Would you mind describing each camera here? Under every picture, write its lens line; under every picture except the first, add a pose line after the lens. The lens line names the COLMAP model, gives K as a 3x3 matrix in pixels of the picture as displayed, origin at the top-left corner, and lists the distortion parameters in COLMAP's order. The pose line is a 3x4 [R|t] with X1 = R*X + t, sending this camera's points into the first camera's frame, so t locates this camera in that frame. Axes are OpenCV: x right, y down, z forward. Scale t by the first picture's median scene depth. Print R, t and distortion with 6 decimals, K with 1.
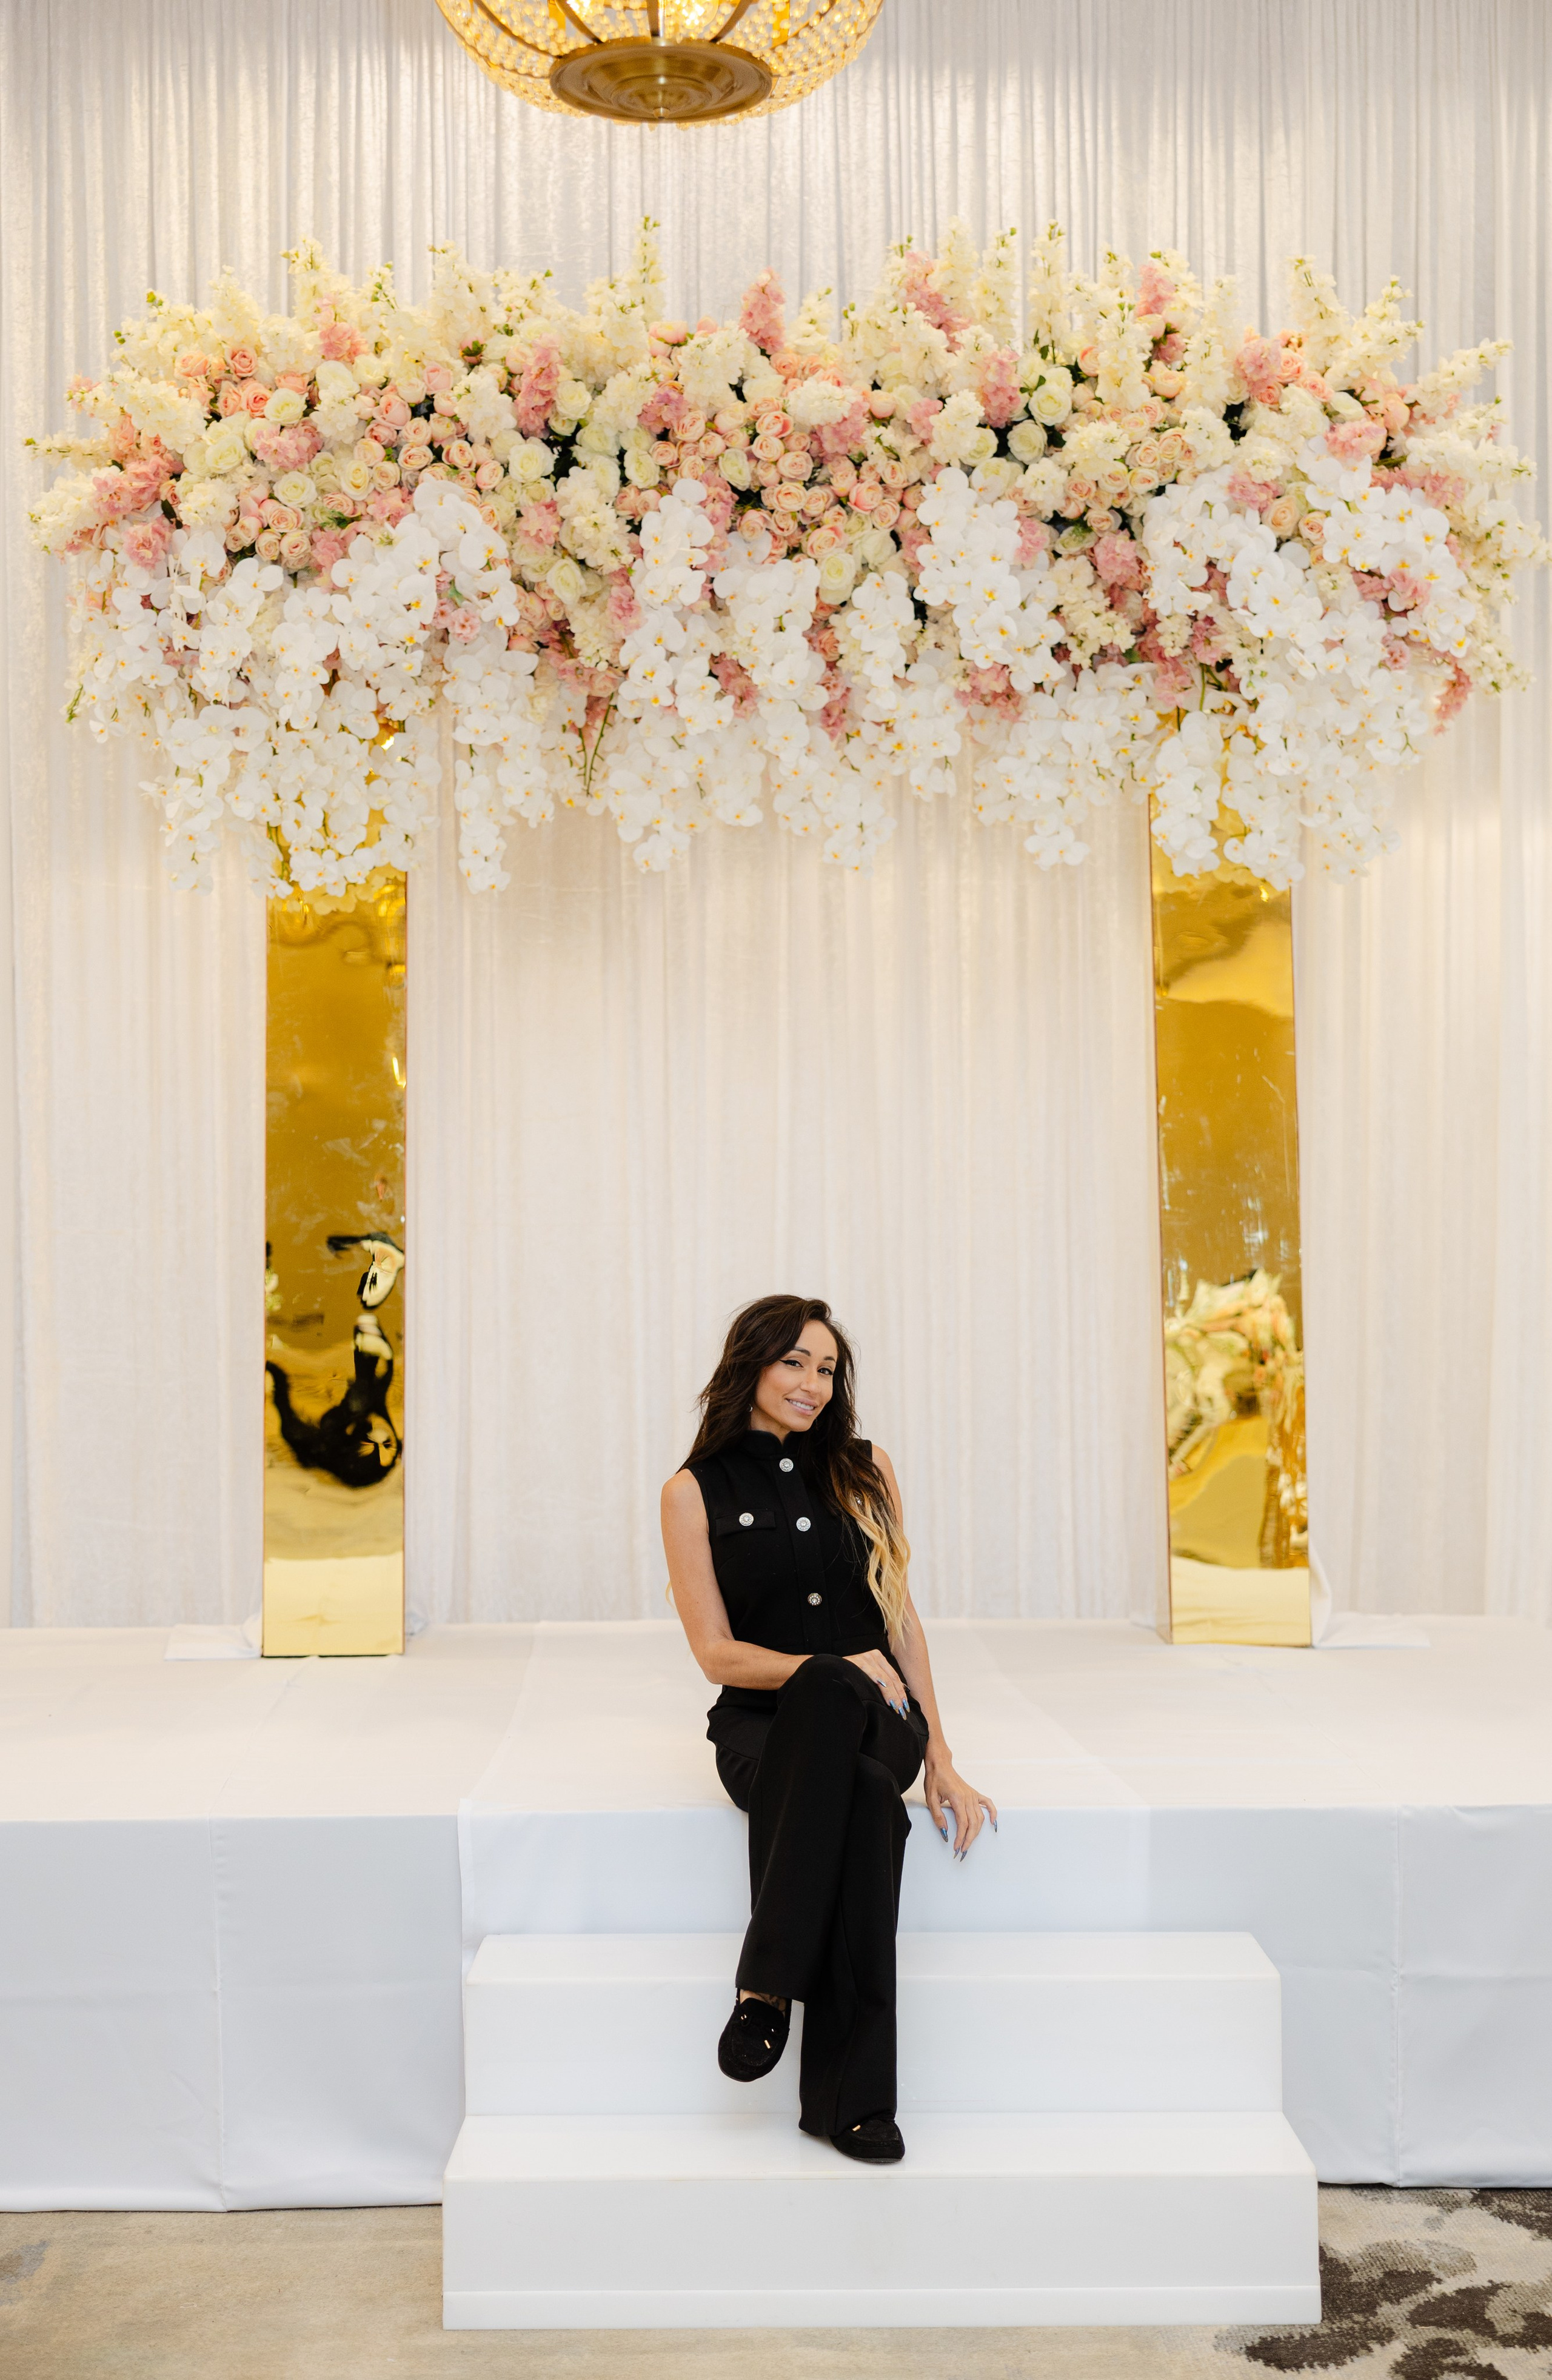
lens RADIAL K [[3147.8, 0, 776.0], [0, 3147.8, 1190.0], [0, 0, 1]] dist [0.016009, -0.010649]
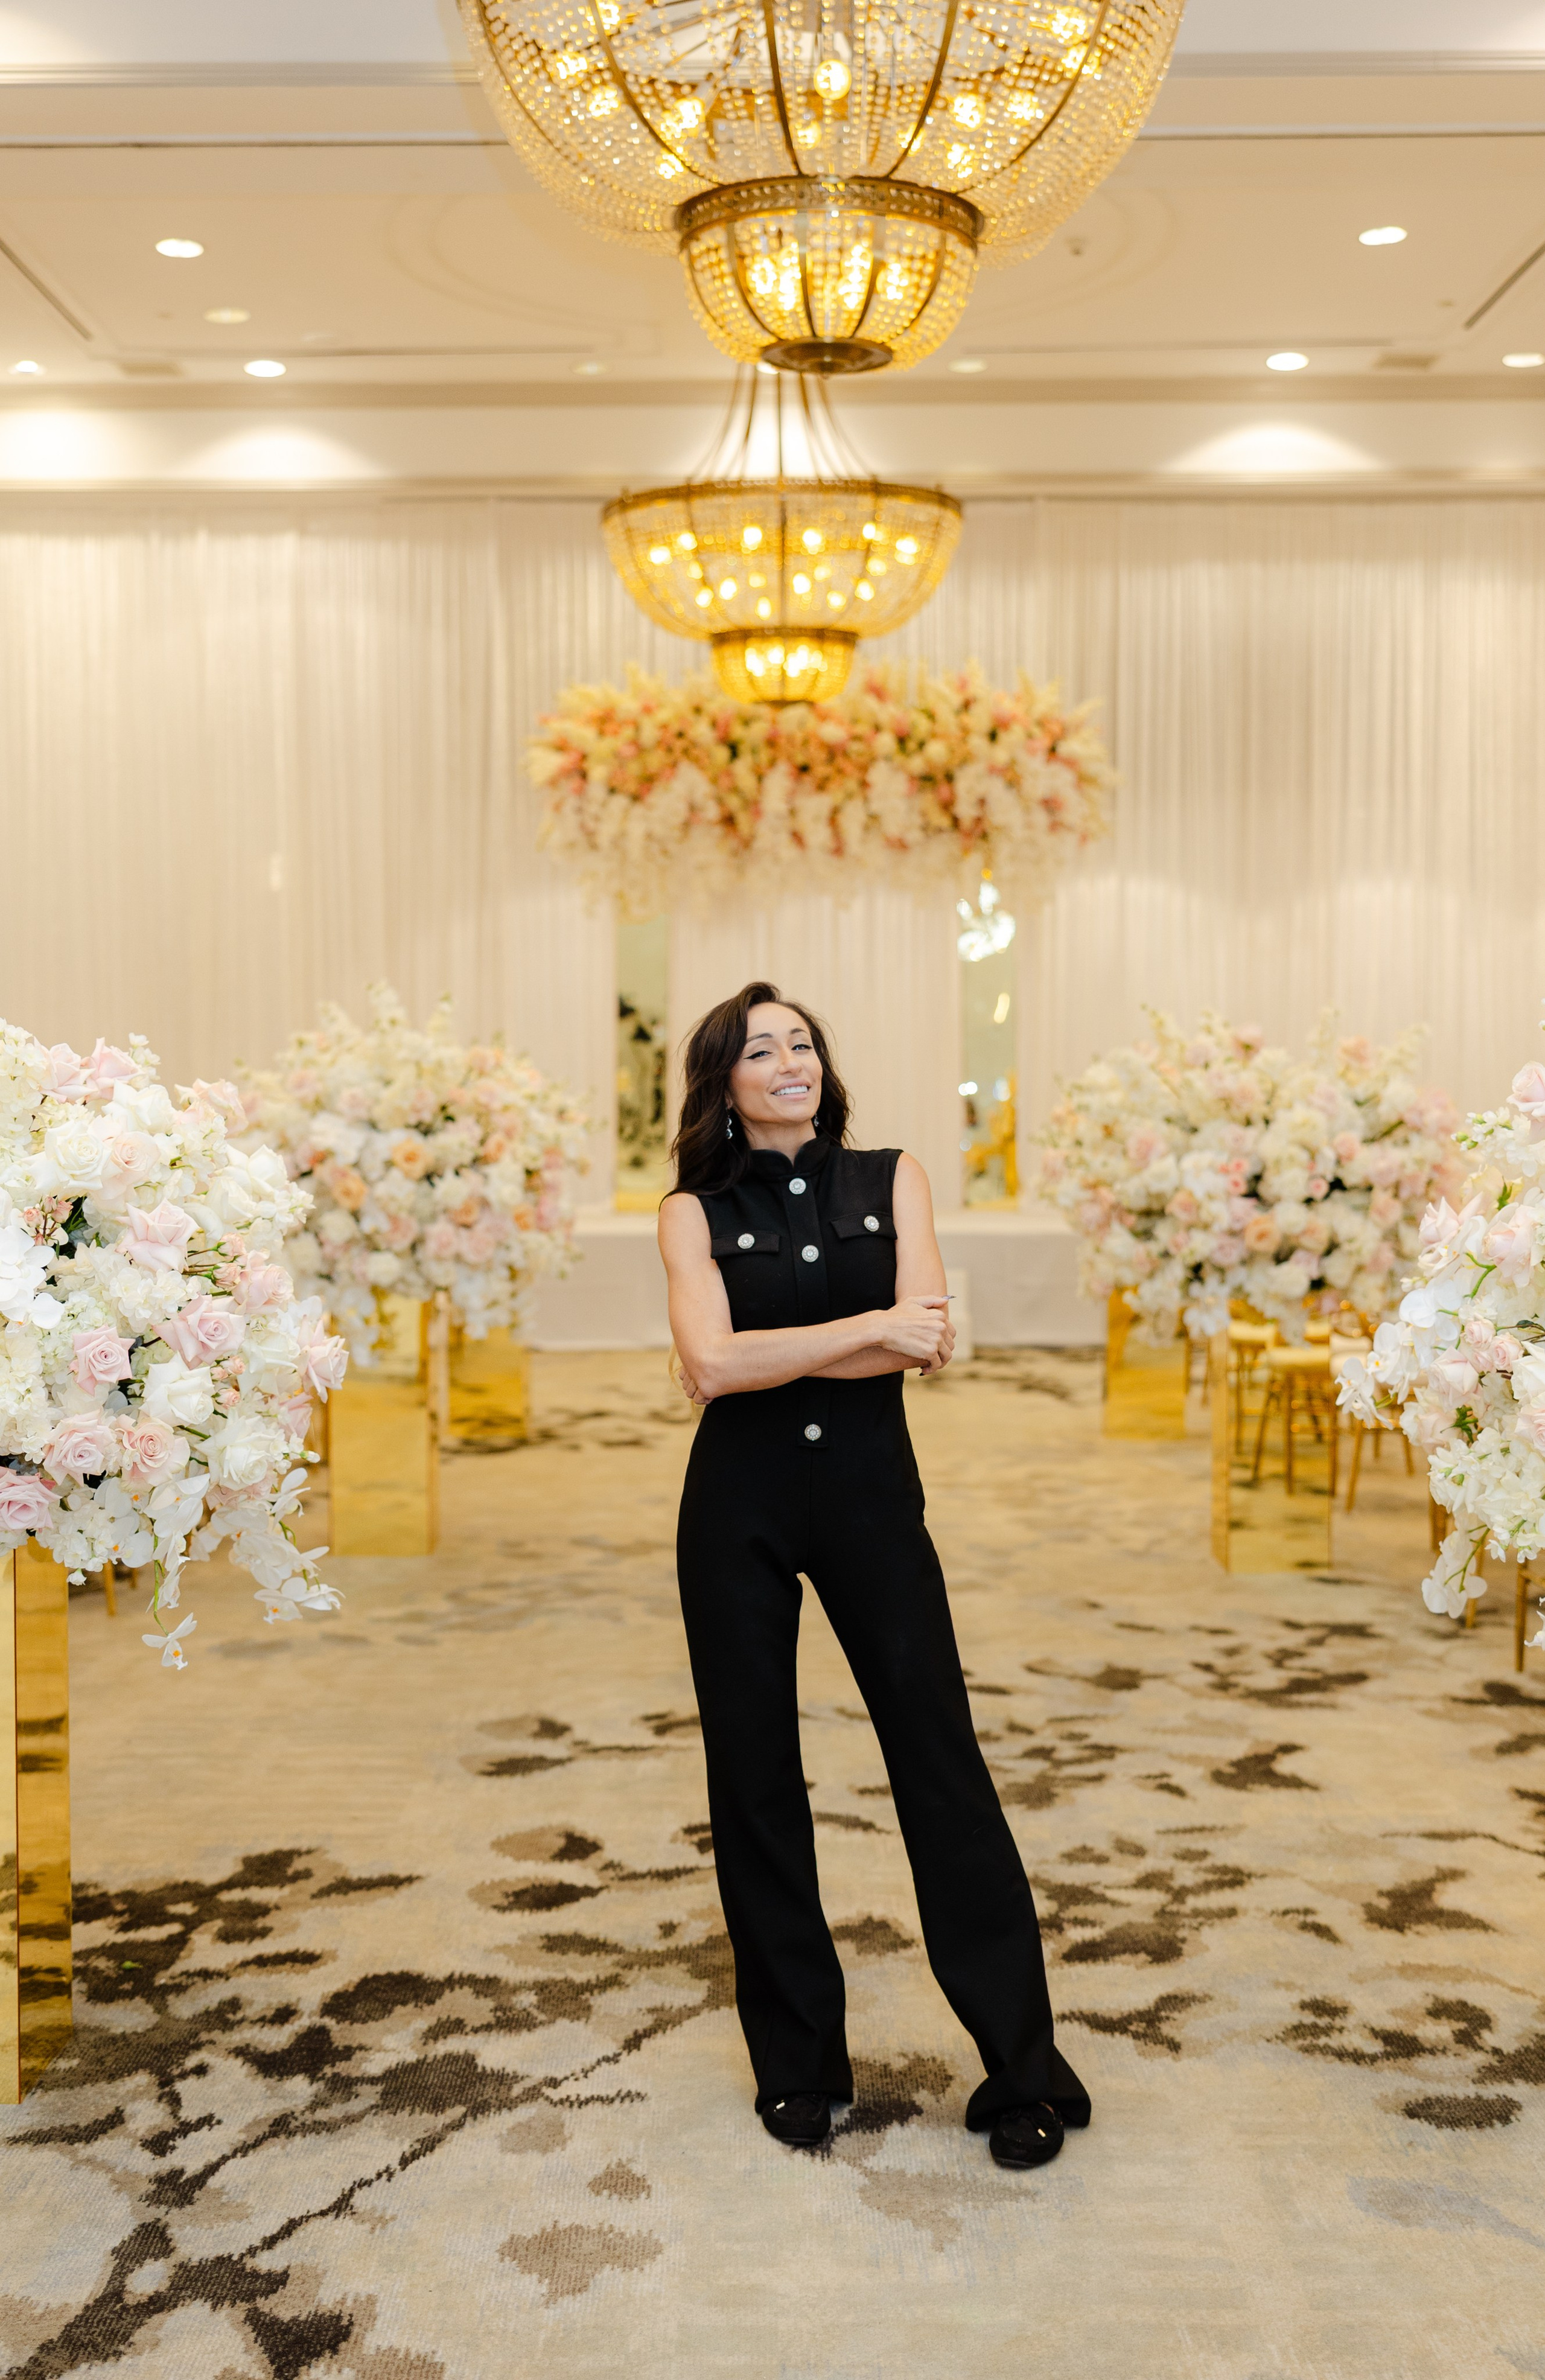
lens RADIAL K [[2805.0, 0, 756.2], [0, 2805.0, 1202.3], [0, 0, 1]] dist [0.008305, -0.013686]
pose [[0.999960, 0.003177, -0.008370, -0.028063], [-0.002567, 0.997412, 0.071856, -0.028249], [0.008577, -0.071831, 0.997380, -1.340901]]
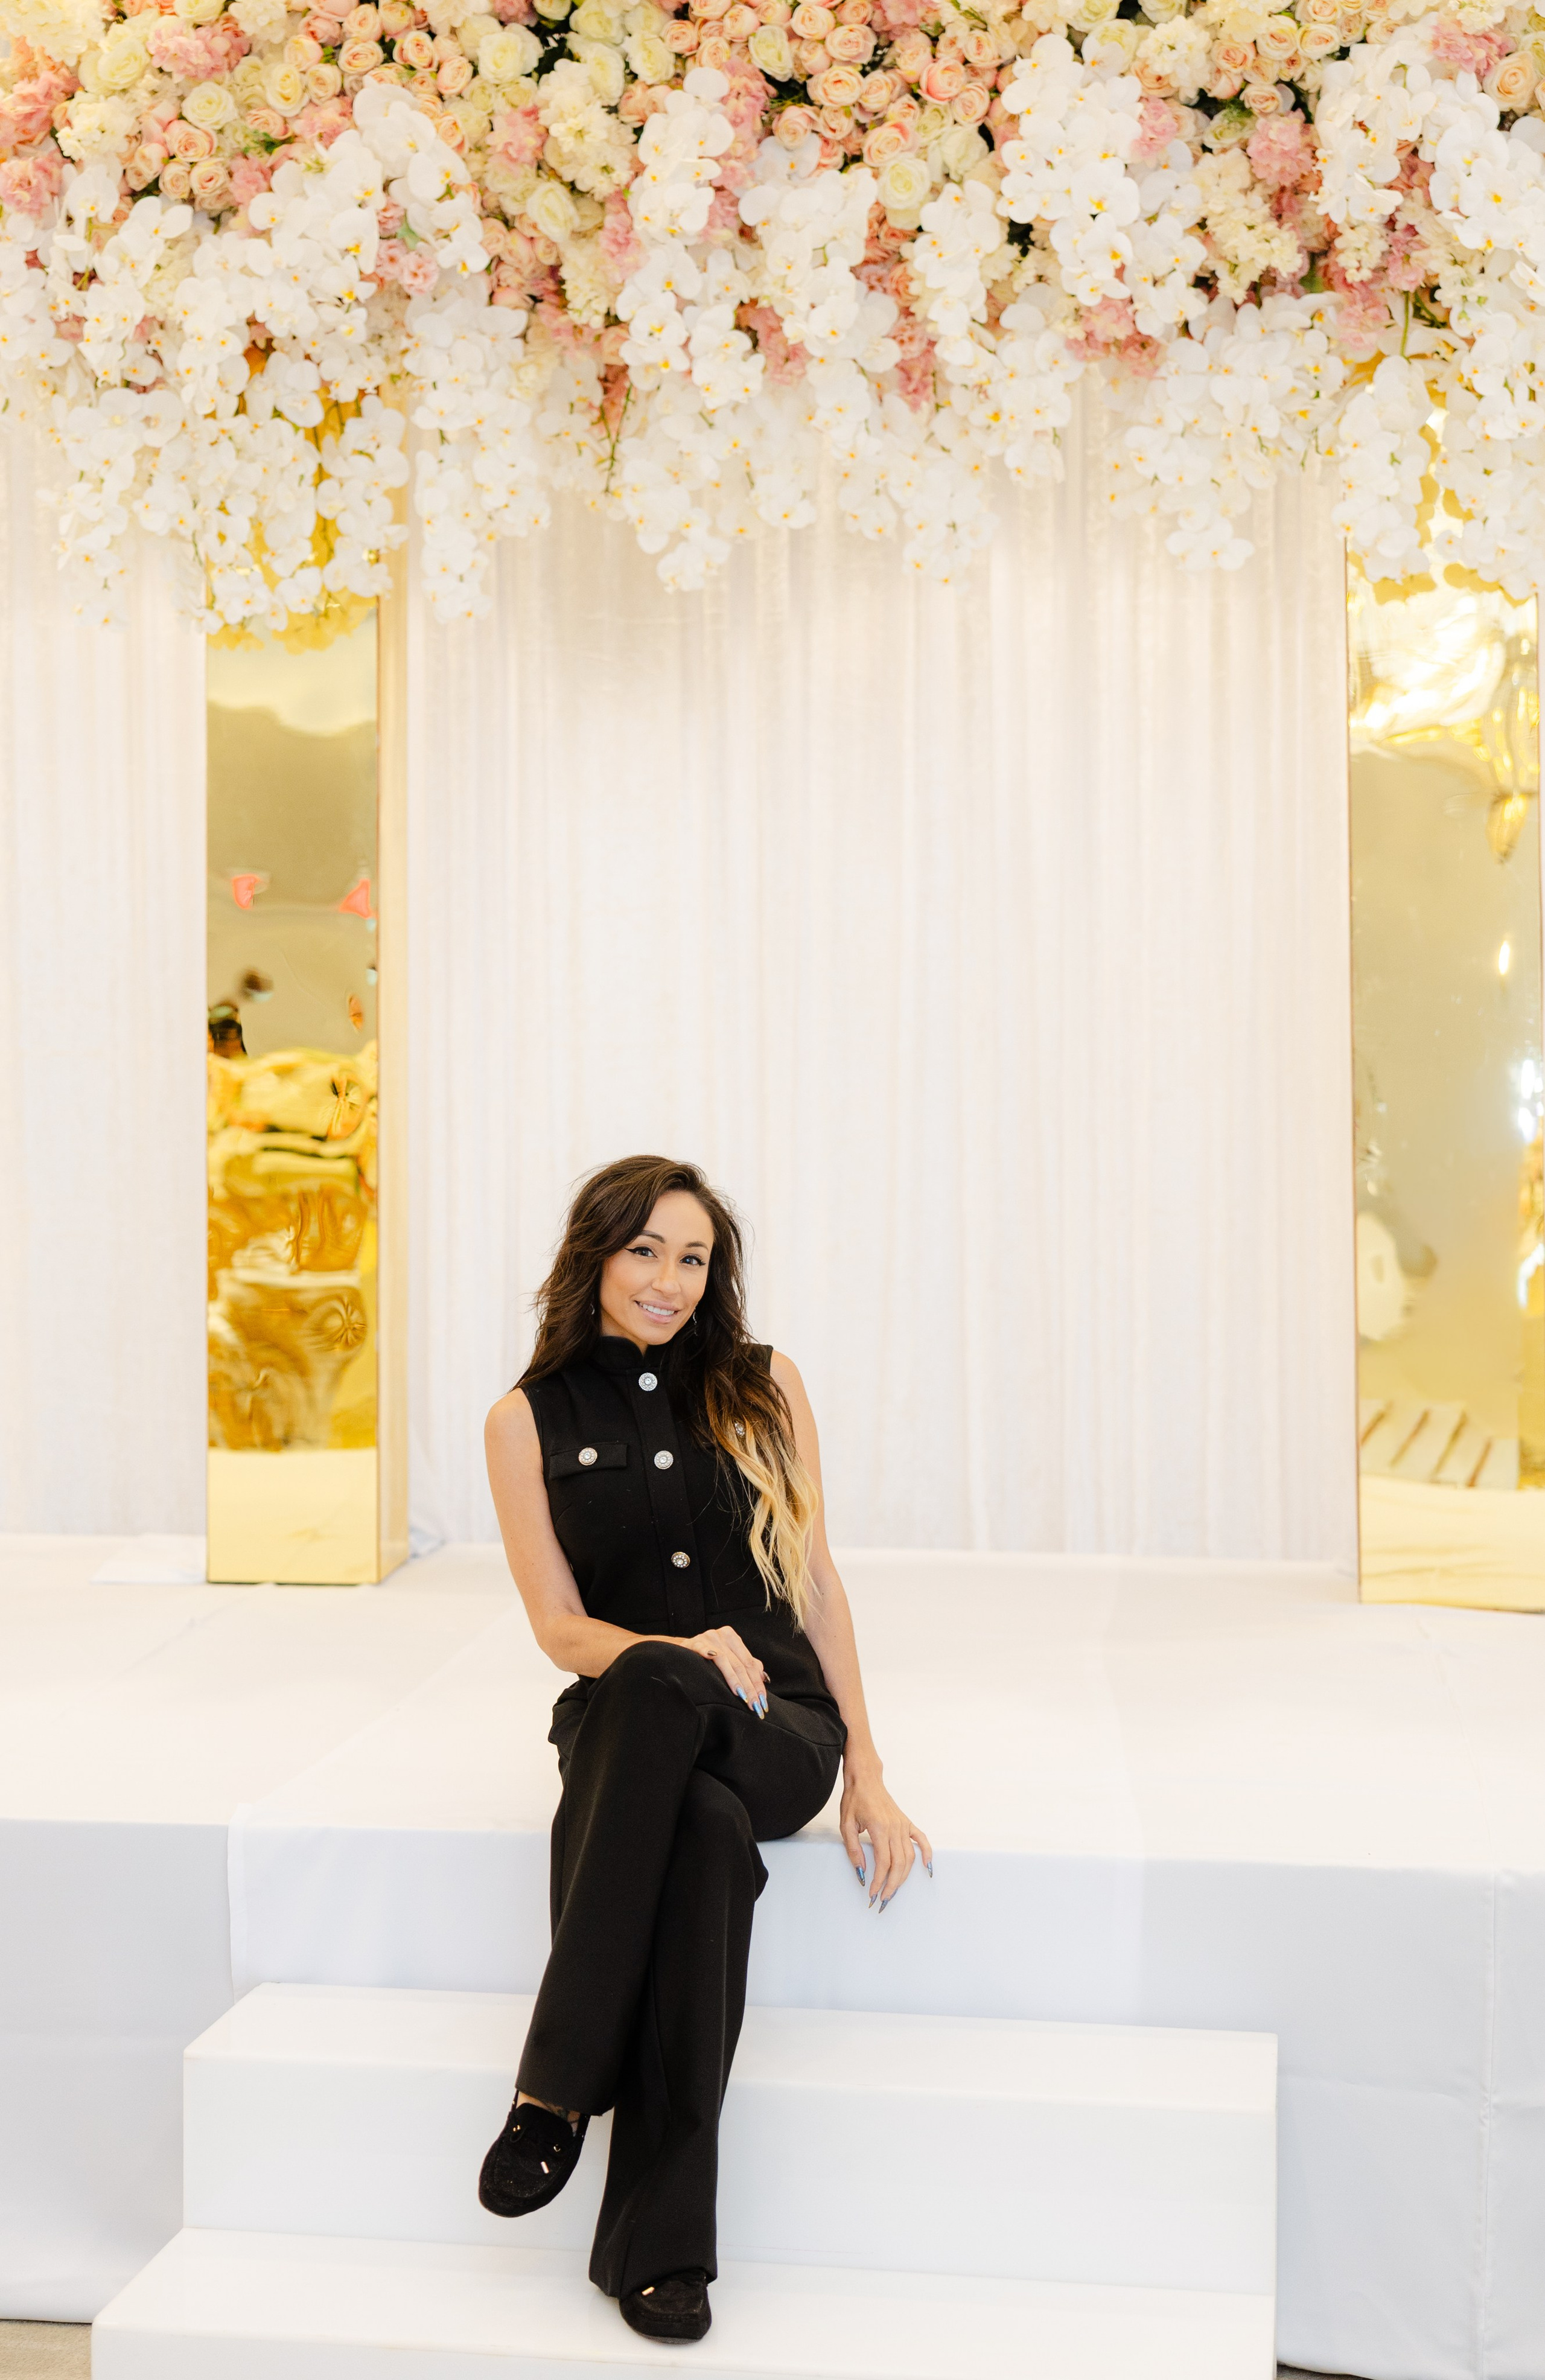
lens RADIAL K [[3556.0, 0, 625.3], [0, 3556.0, 1178.1], [0, 0, 1]] dist [0.006171, 0.053175]
pose [[0.982855, 0.009815, -0.184119, 0.112495], [0.000036, 0.998572, 0.053427, -0.004130], [0.184380, -0.052517, 0.981451, 0.137959]]
